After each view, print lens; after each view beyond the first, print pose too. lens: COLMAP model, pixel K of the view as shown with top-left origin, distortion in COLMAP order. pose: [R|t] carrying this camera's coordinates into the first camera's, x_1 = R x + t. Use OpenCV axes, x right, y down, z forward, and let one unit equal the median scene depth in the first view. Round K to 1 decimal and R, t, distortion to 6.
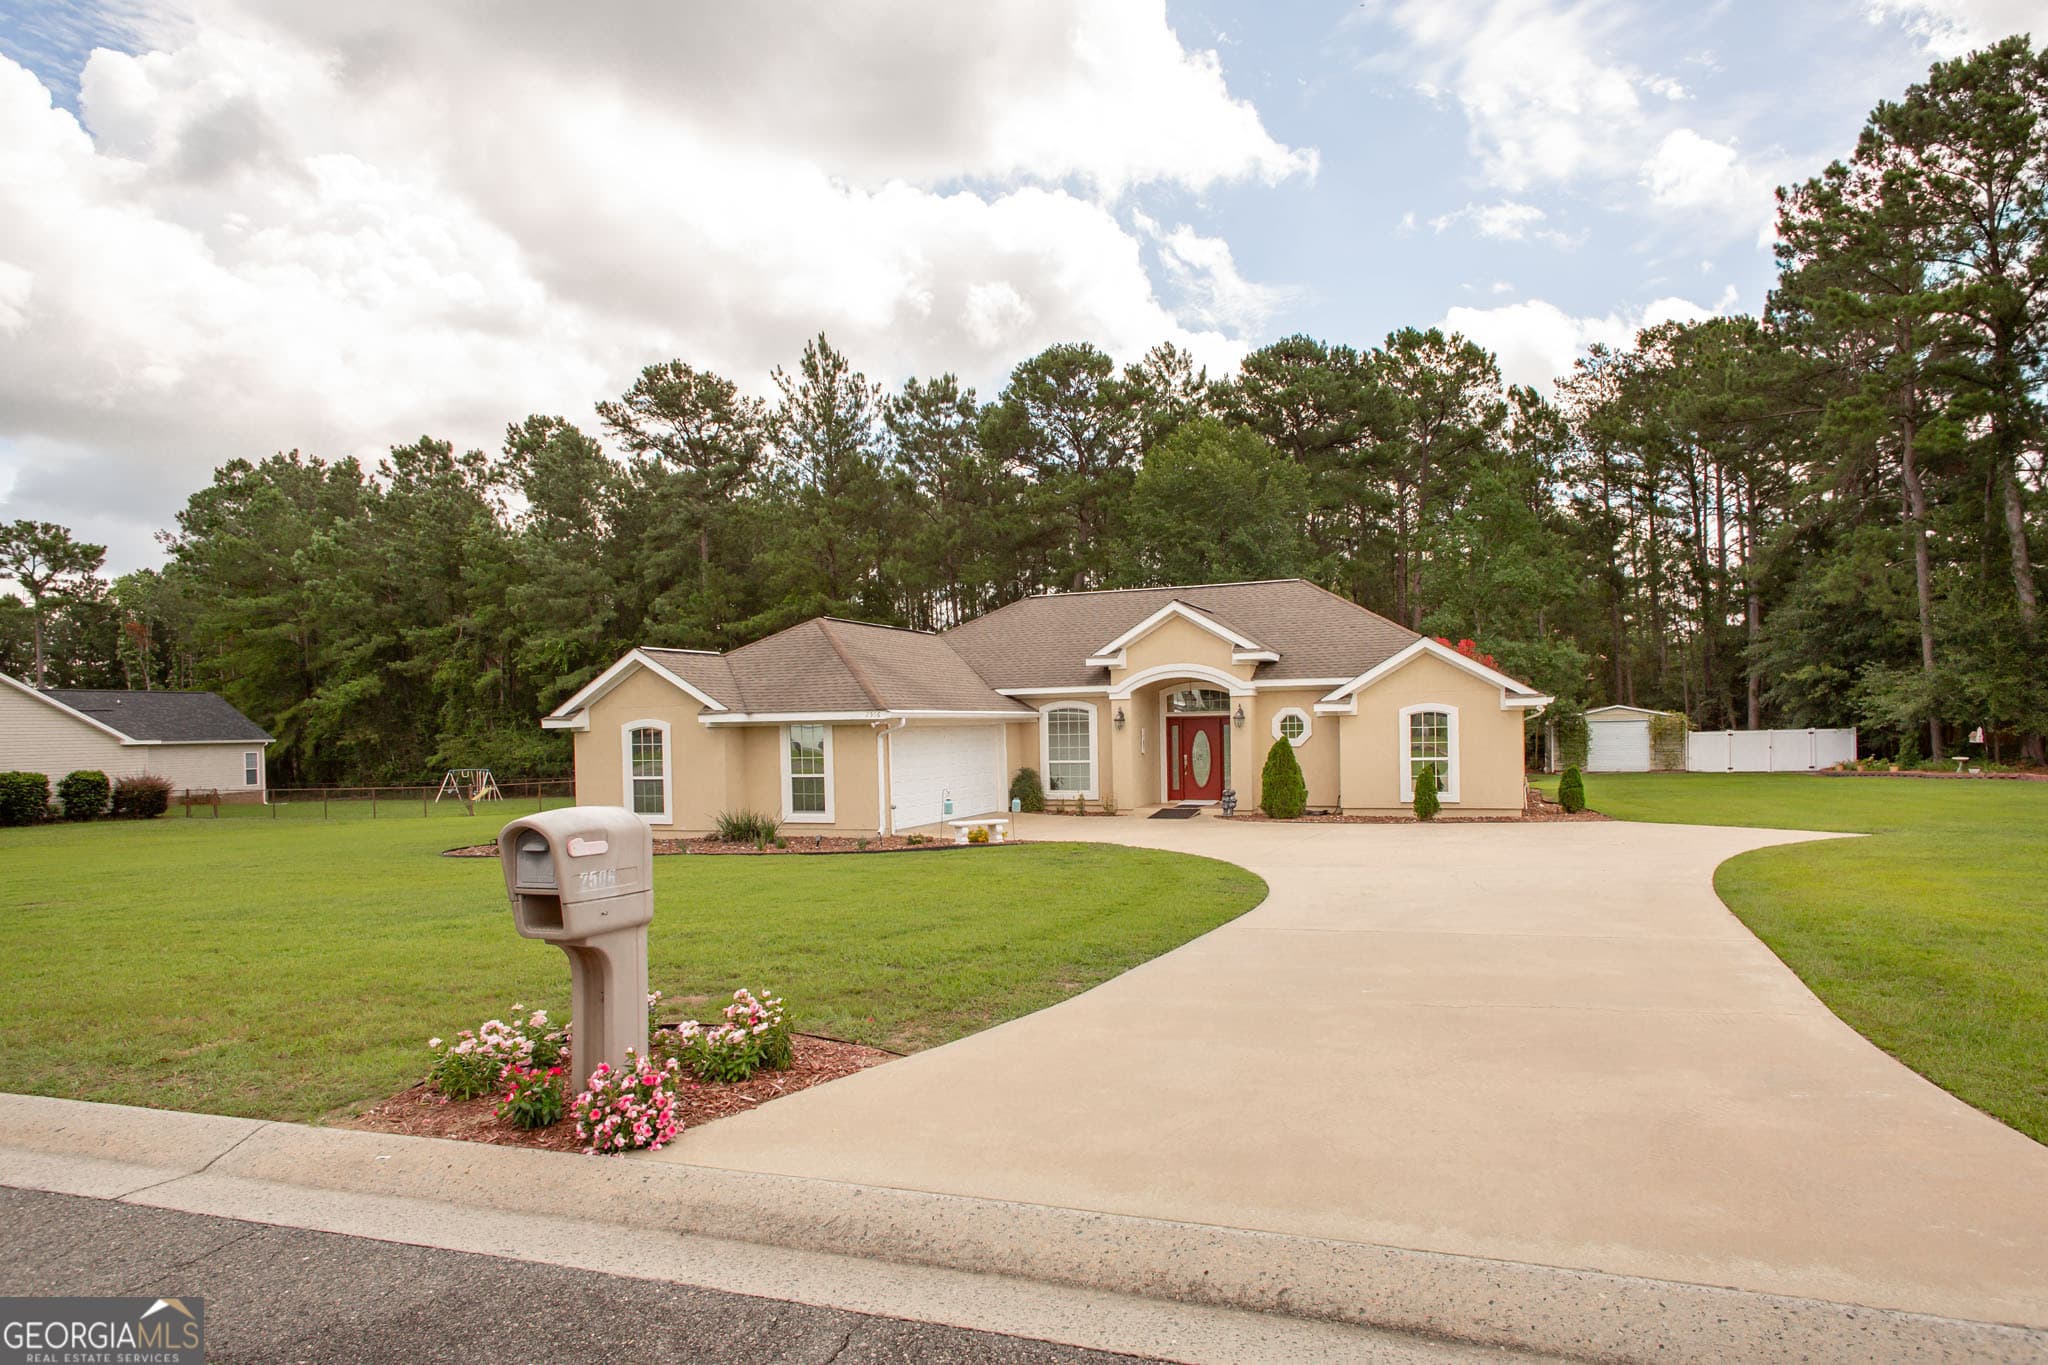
lens RADIAL K [[1343.4, 0, 1009.3], [0, 1343.4, 722.7], [0, 0, 1]] dist [-0.003088, 0.002705]
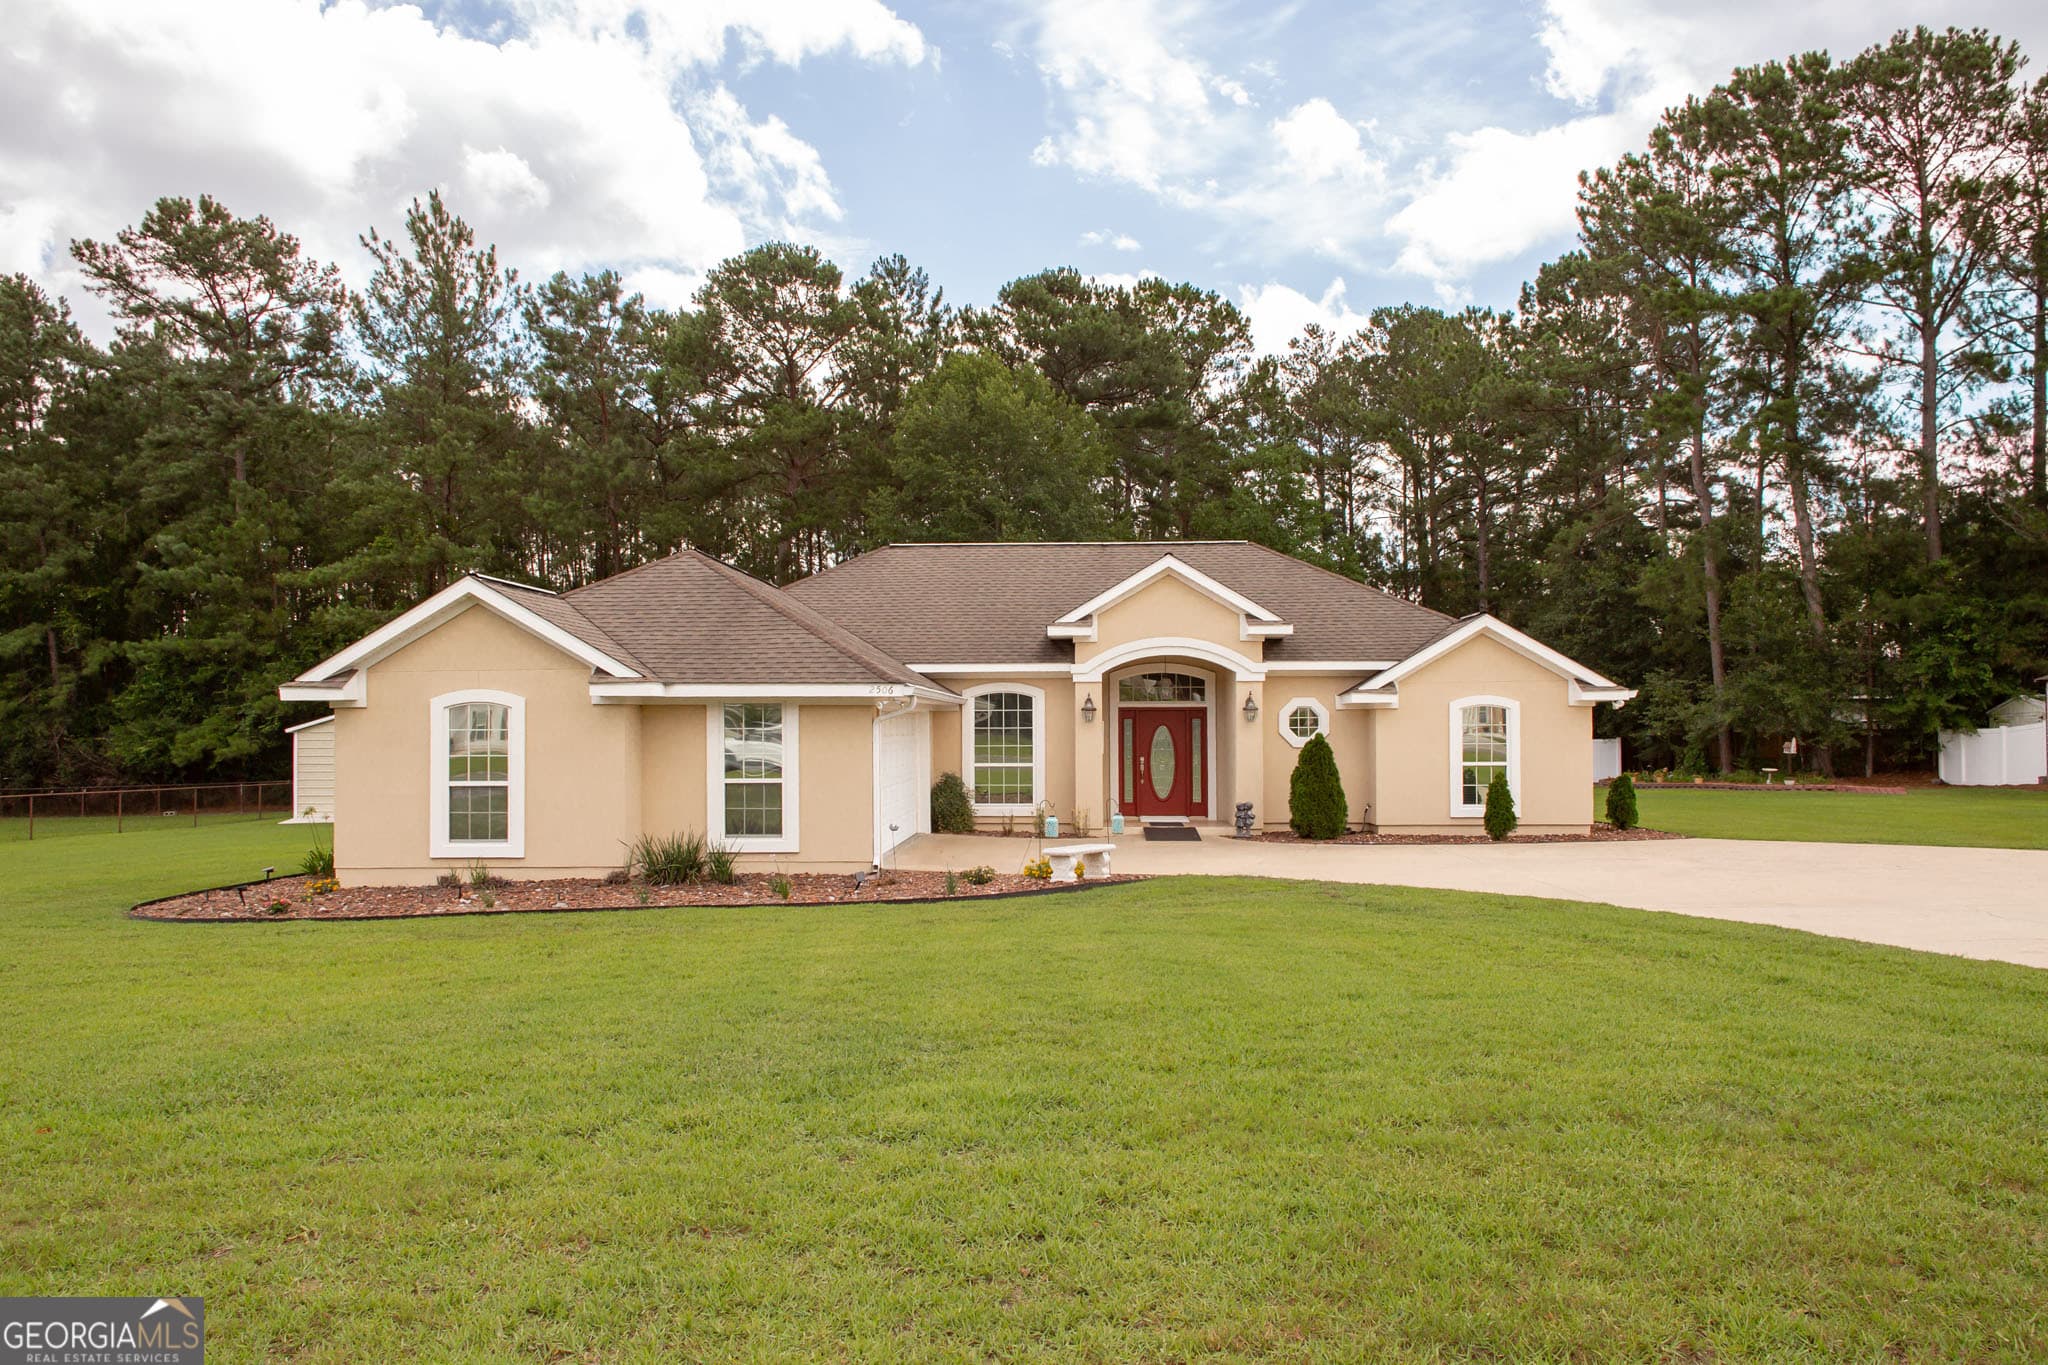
lens RADIAL K [[1501.2, 0, 1014.9], [0, 1501.2, 681.1], [0, 0, 1]] dist [0.002890, 0.008397]
pose [[0.932909, 0.028395, 0.358992, -0.165835], [-0.016877, 0.999239, -0.035178, 0.007966], [-0.359718, 0.026759, 0.932677, 0.147028]]
